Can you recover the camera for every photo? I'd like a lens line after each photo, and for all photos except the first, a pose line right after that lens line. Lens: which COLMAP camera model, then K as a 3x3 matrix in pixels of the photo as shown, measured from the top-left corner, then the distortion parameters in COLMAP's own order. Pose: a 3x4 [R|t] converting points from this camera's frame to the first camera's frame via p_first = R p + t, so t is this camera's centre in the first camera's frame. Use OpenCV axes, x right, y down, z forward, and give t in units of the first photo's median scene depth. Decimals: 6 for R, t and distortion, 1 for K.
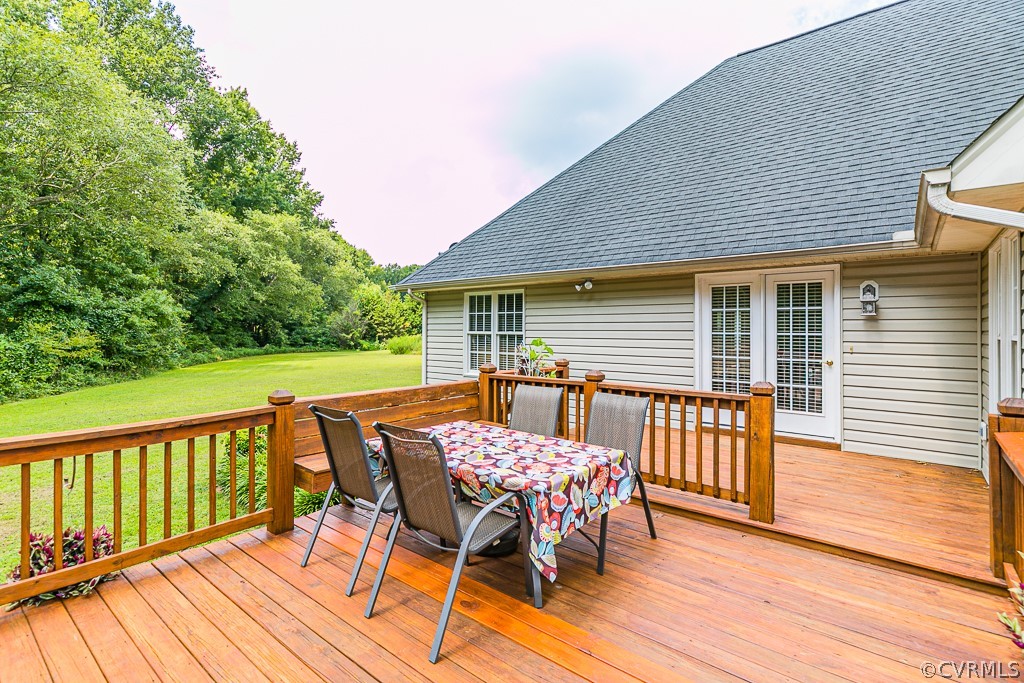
lens RADIAL K [[470.1, 0, 518.6], [0, 470.1, 330.7], [0, 0, 1]] dist [0.005953, 0.000656]
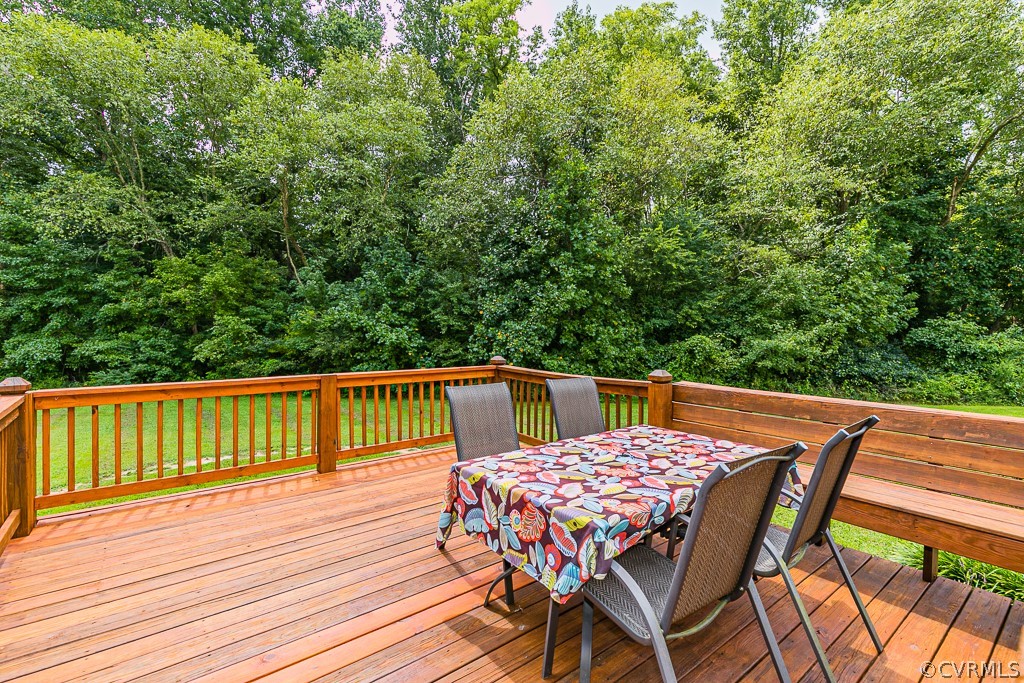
lens RADIAL K [[470.1, 0, 515.9], [0, 470.1, 338.3], [0, 0, 1]] dist [0.005953, 0.000656]
pose [[-0.227464, 0.015242, -0.973667, 0.847523], [0.000015, 0.999878, 0.015648, 0.048518], [0.973786, 0.003545, -0.227436, 1.167518]]
